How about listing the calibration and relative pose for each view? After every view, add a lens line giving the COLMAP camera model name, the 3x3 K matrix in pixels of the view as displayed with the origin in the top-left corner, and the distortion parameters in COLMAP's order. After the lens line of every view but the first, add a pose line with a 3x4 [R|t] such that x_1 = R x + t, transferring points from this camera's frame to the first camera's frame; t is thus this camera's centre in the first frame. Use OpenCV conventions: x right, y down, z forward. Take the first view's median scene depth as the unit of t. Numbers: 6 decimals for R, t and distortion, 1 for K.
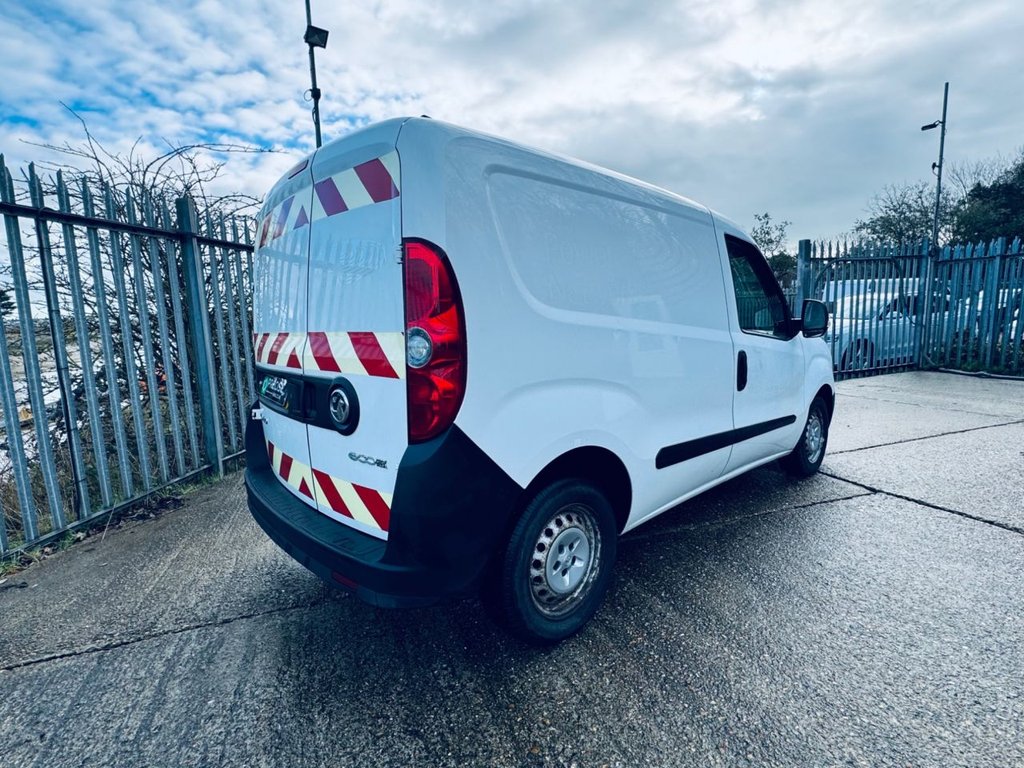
lens RADIAL K [[498.9, 0, 515.6], [0, 498.9, 381.8], [0, 0, 1]] dist [0.000174, -0.001639]
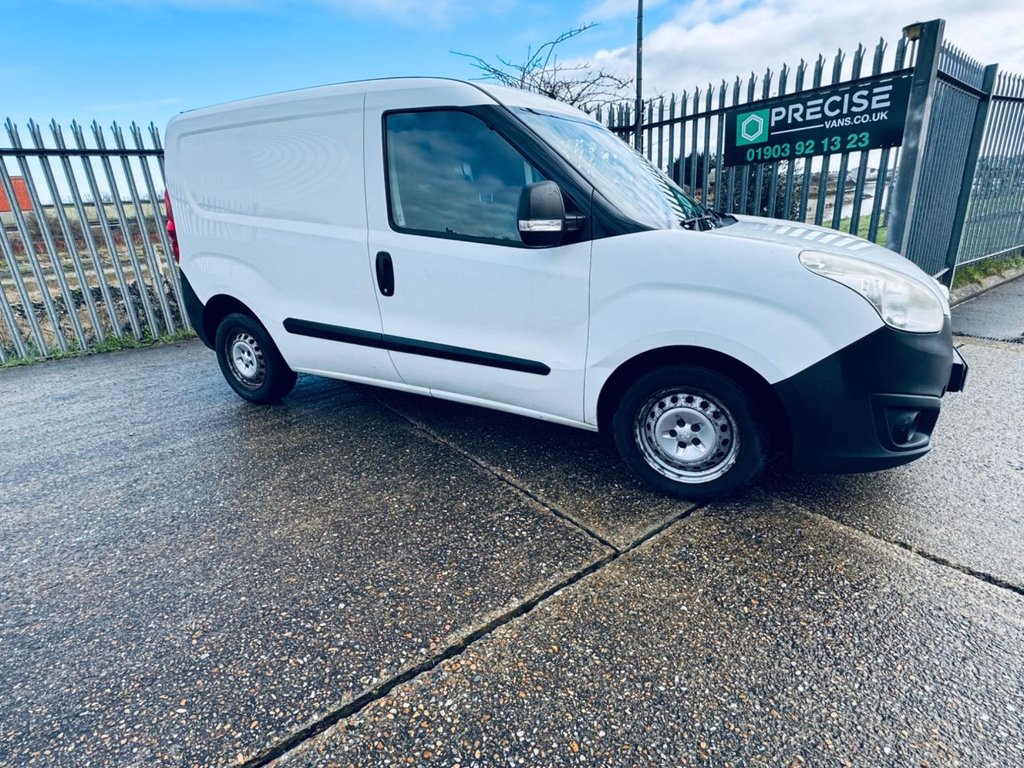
lens RADIAL K [[532.8, 0, 508.9], [0, 532.8, 383.5], [0, 0, 1]] dist [0.000670, -0.000440]
pose [[0.305563, 0.321309, -0.896321, 0.148998], [-0.081395, 0.946713, 0.311625, -0.015910], [0.948686, -0.022265, 0.315434, 0.091503]]
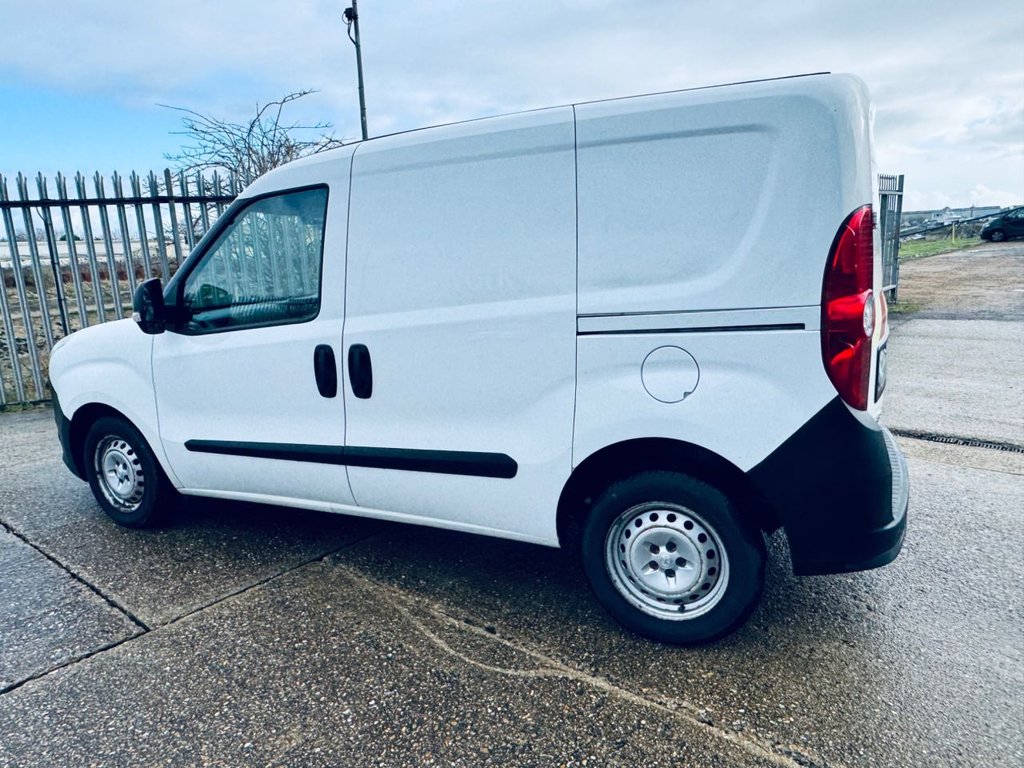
lens RADIAL K [[678.9, 0, 505.0], [0, 678.9, 382.6], [0, 0, 1]] dist [-0.001200, 0.000615]
pose [[0.522953, 0.183160, -0.832450, 0.197454], [-0.095104, 0.983079, 0.156557, -0.027627], [0.847039, -0.002702, 0.531524, 0.120747]]
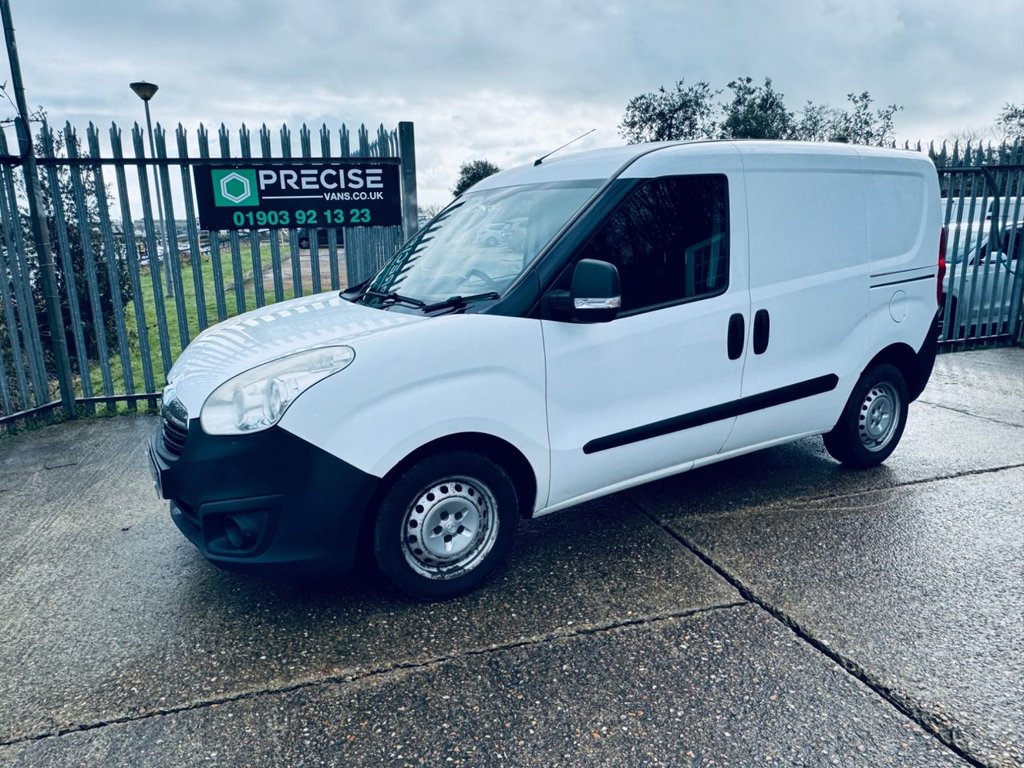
lens RADIAL K [[679.7, 0, 508.6], [0, 679.7, 386.3], [0, 0, 1]] dist [-0.001658, 0.000256]
pose [[0.999128, 0.027747, -0.031209, 0.059755], [-0.024846, 0.995653, 0.089764, -0.011467], [0.033564, -0.088910, 0.995474, 0.030269]]
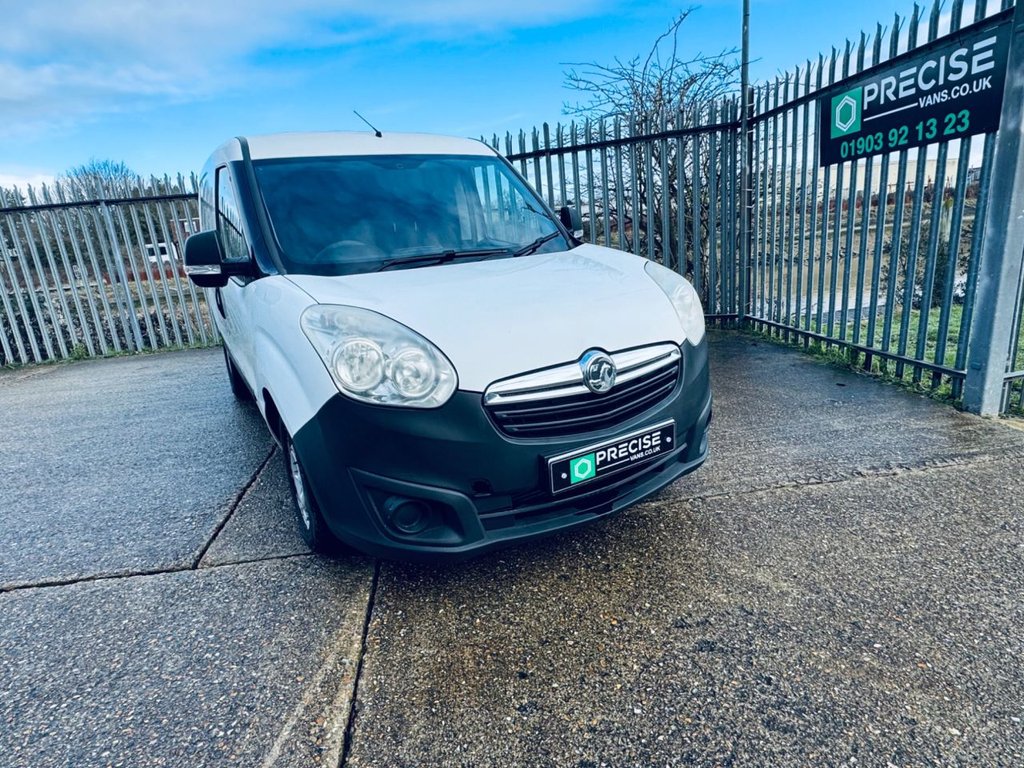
lens RADIAL K [[570.4, 0, 508.3], [0, 570.4, 386.7], [0, 0, 1]] dist [0.000461, -0.001741]
pose [[-0.213809, 0.311348, -0.925931, 0.156393], [-0.039537, 0.944315, 0.326660, -0.028395], [0.976075, 0.106451, -0.189593, 0.190459]]
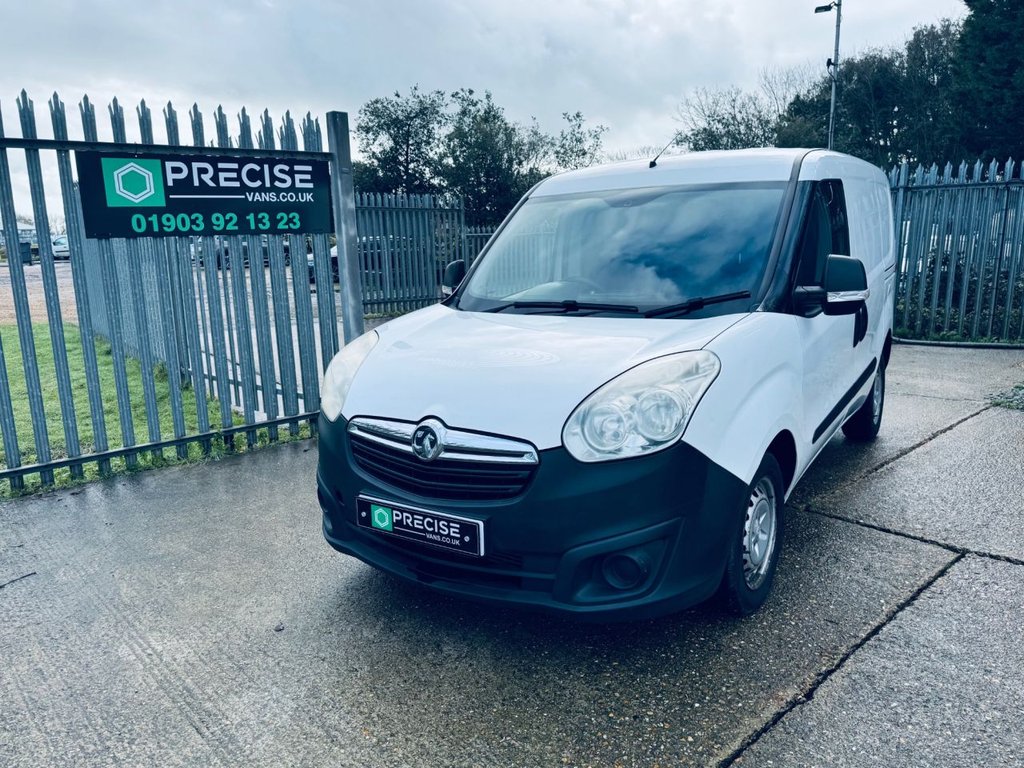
lens RADIAL K [[742.3, 0, 511.7], [0, 742.3, 385.5], [0, 0, 1]] dist [0.042730, -0.058508]
pose [[0.918924, -0.061430, 0.389622, -0.023487], [0.043837, 0.997584, 0.053894, -0.009678], [-0.391991, -0.032444, 0.919397, 0.044576]]
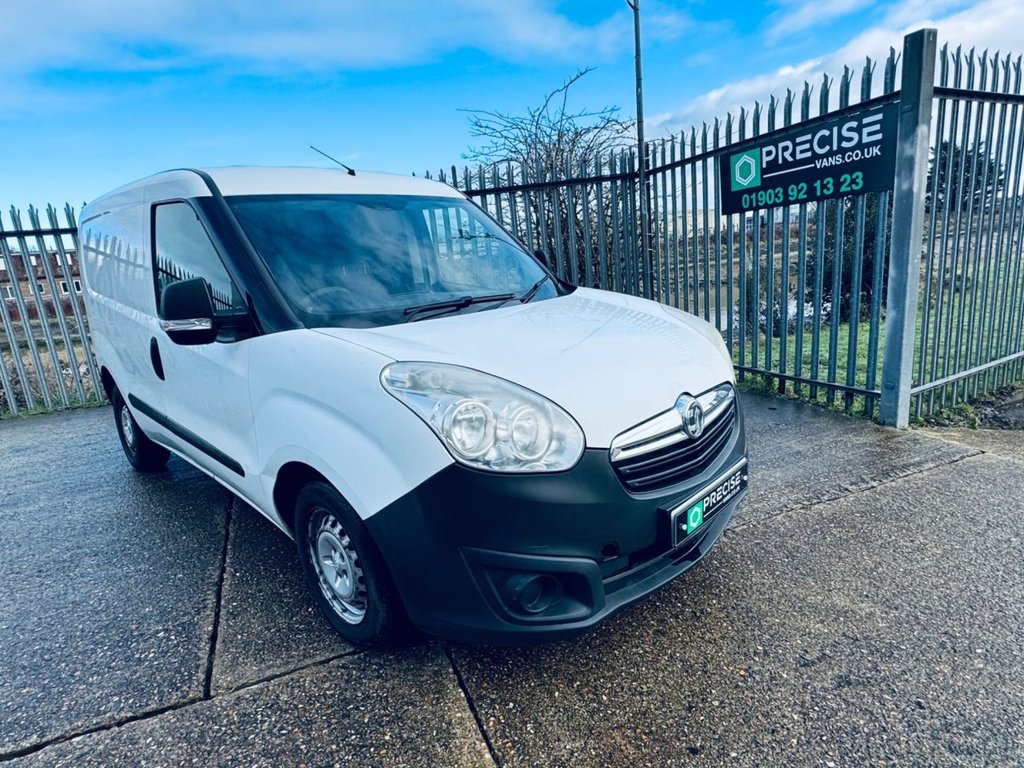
lens RADIAL K [[570.4, 0, 508.3], [0, 570.4, 386.7], [0, 0, 1]] dist [0.000461, -0.001741]
pose [[0.051130, 0.255953, -0.965336, 0.153677], [-0.051984, 0.965972, 0.253368, -0.027694], [0.997338, 0.037228, 0.062696, 0.160503]]
